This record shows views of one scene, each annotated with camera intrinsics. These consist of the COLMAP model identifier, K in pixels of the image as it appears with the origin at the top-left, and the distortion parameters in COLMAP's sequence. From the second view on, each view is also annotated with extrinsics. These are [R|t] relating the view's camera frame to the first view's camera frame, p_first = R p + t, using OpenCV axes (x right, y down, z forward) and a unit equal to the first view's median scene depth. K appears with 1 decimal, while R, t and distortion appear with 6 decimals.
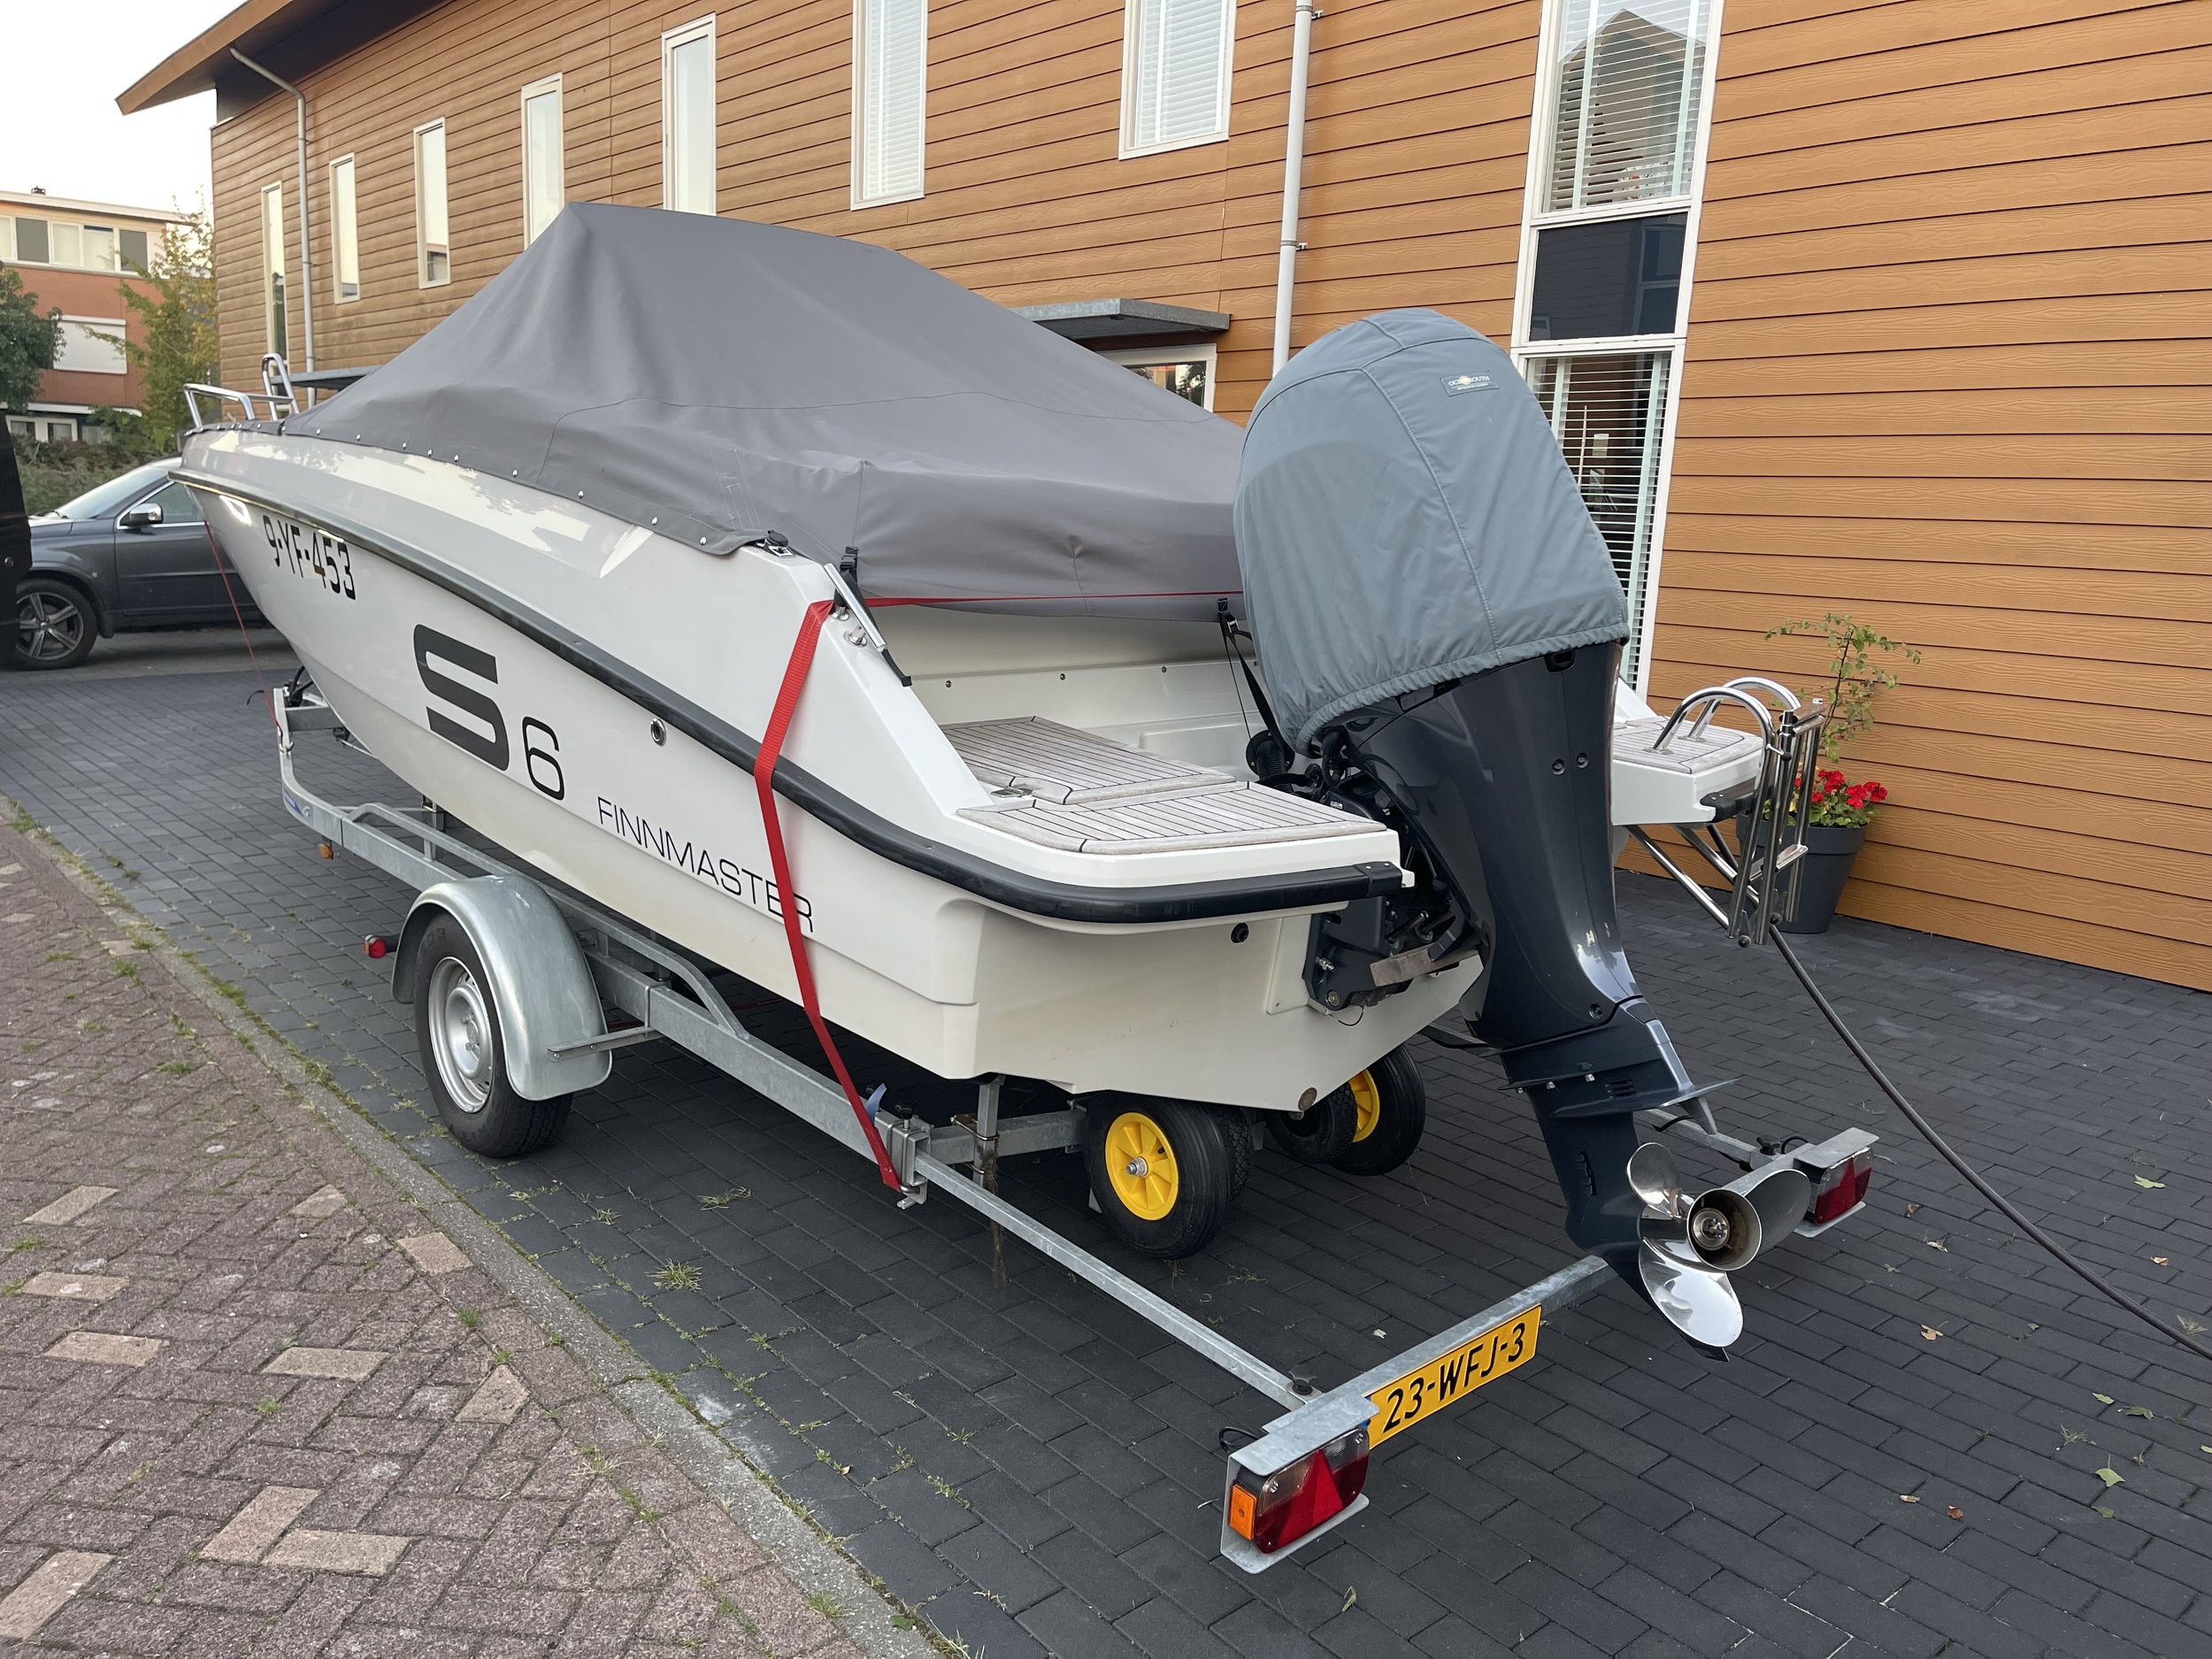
lens RADIAL K [[1641.1, 0, 1106.0], [0, 1641.1, 829.5], [0, 0, 1]] dist [0.031377, -0.009224]
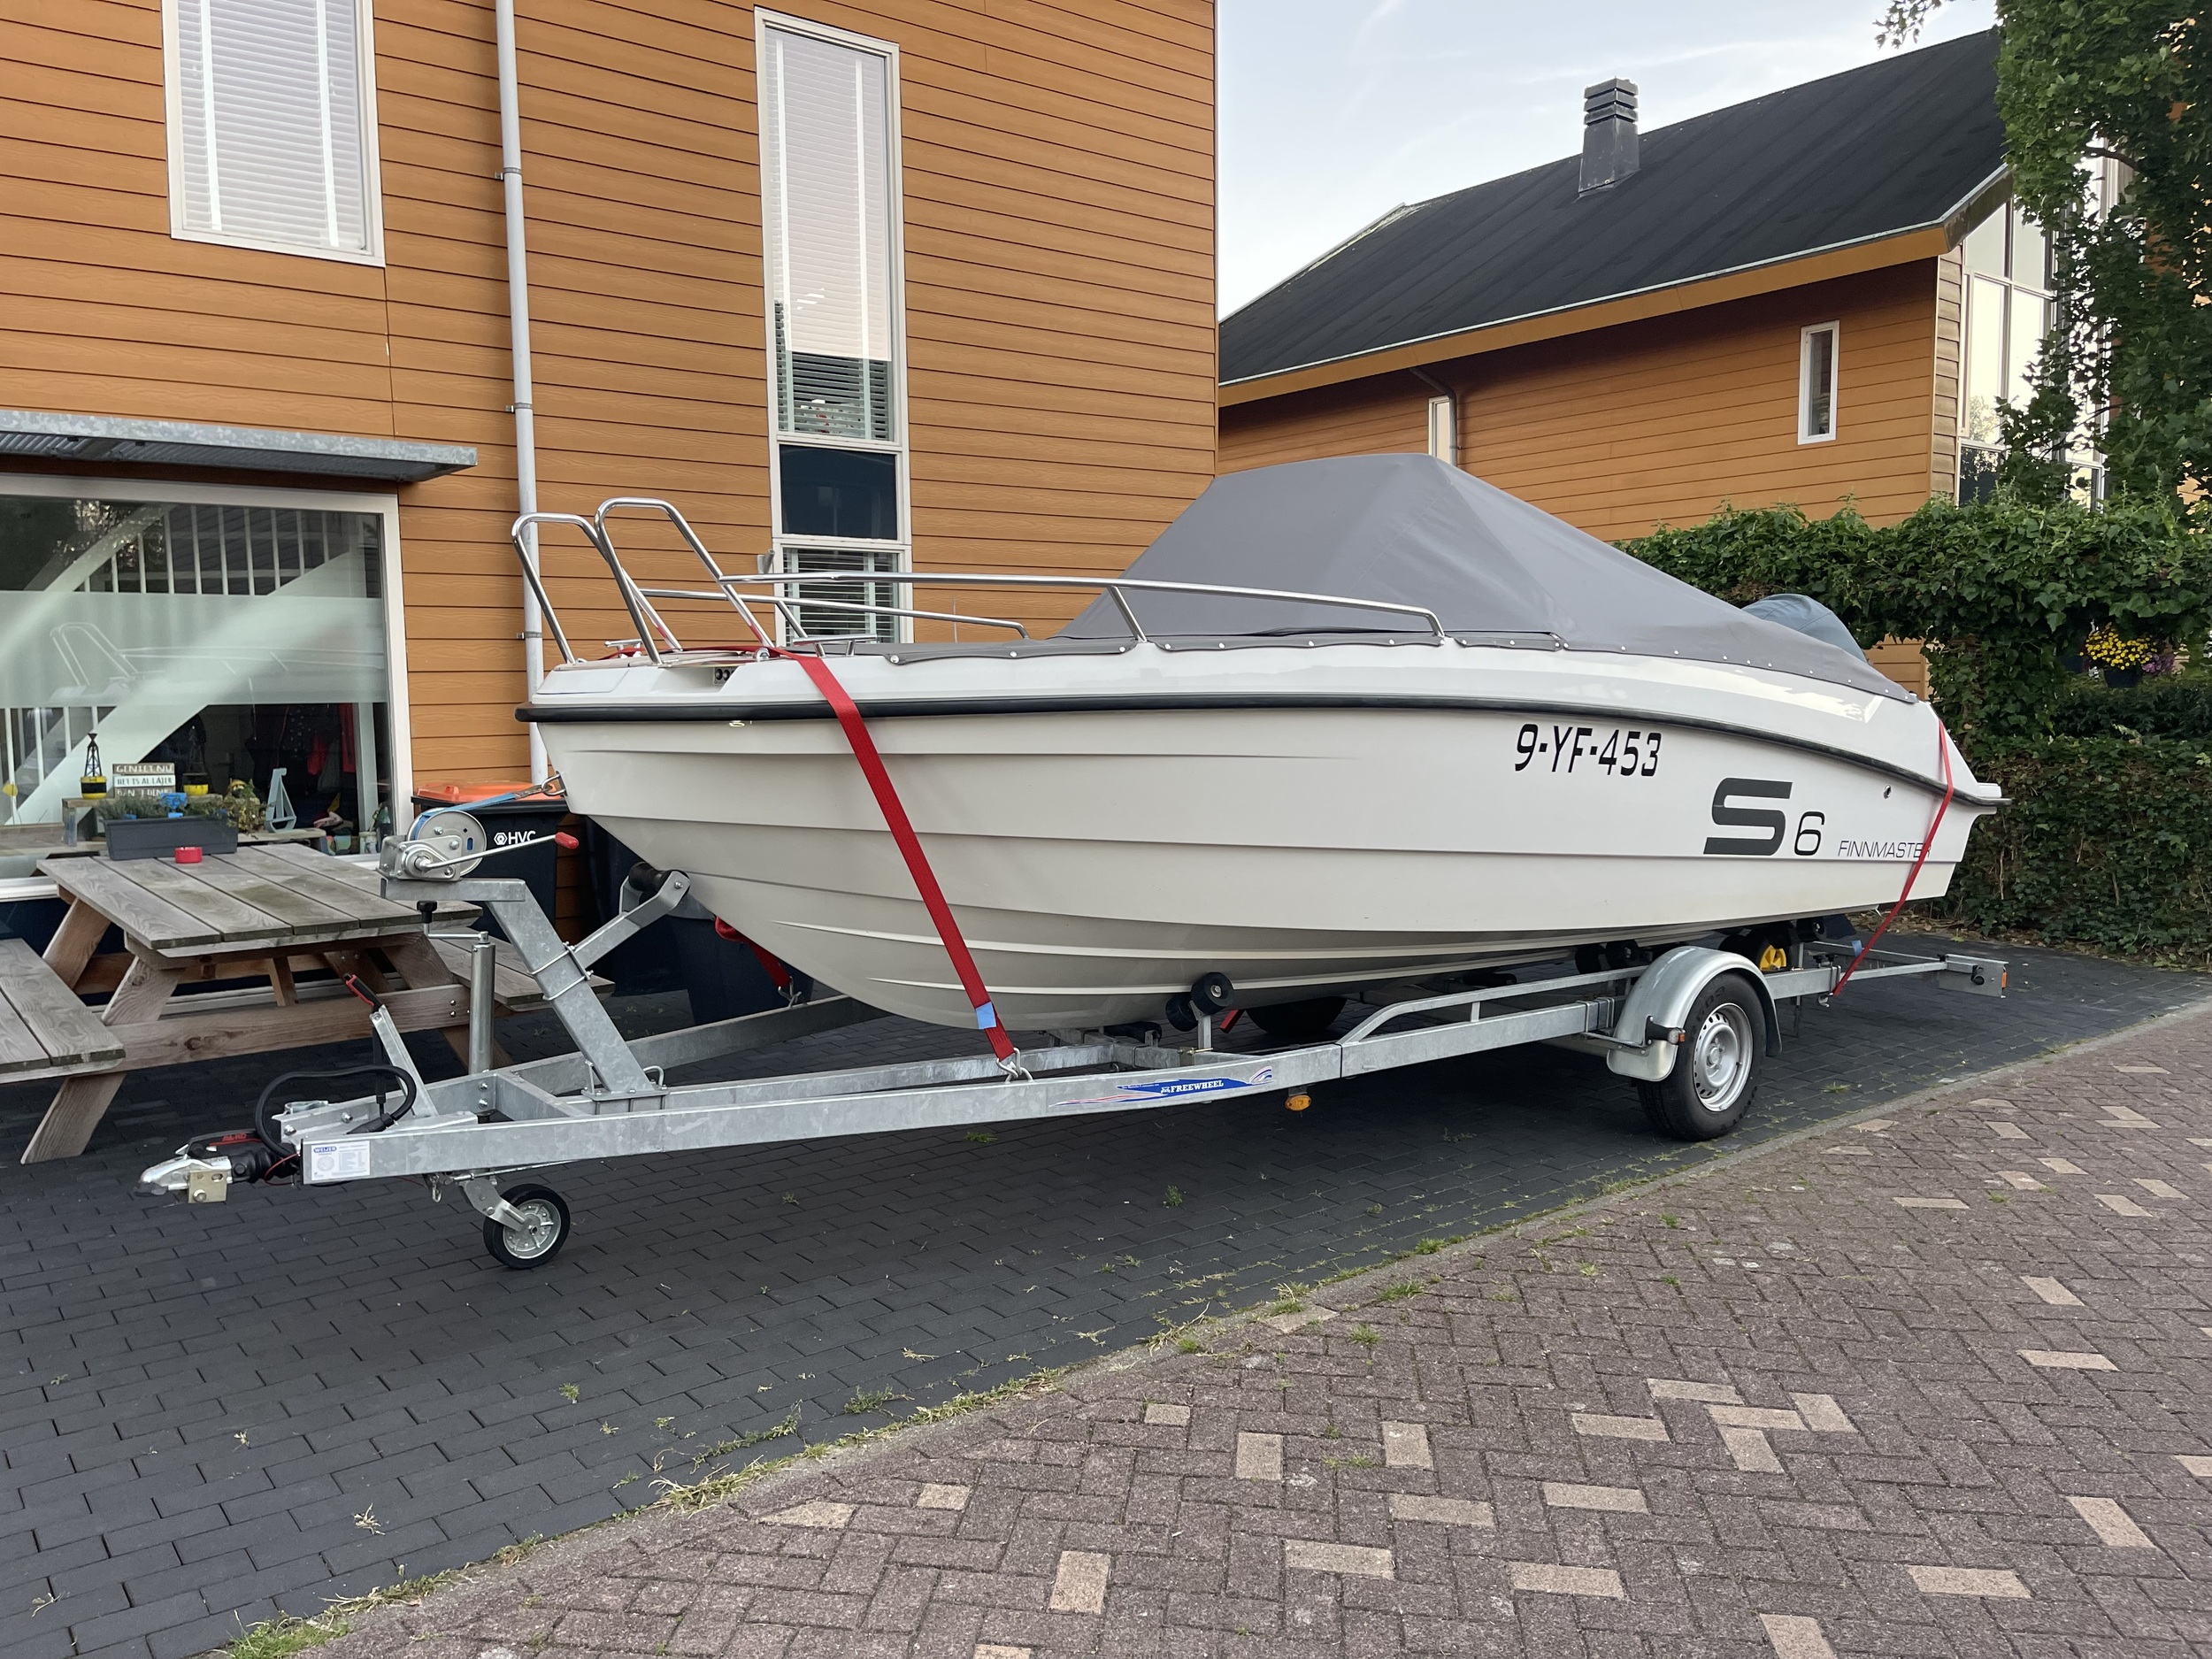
lens RADIAL K [[1641.1, 0, 1106.0], [0, 1641.1, 829.5], [0, 0, 1]] dist [0.031377, -0.009224]
pose [[0.058659, -0.131908, 0.989525, -1.296011], [0.205298, 0.971638, 0.117354, -0.245873], [-0.976940, 0.196264, 0.084076, 0.976599]]
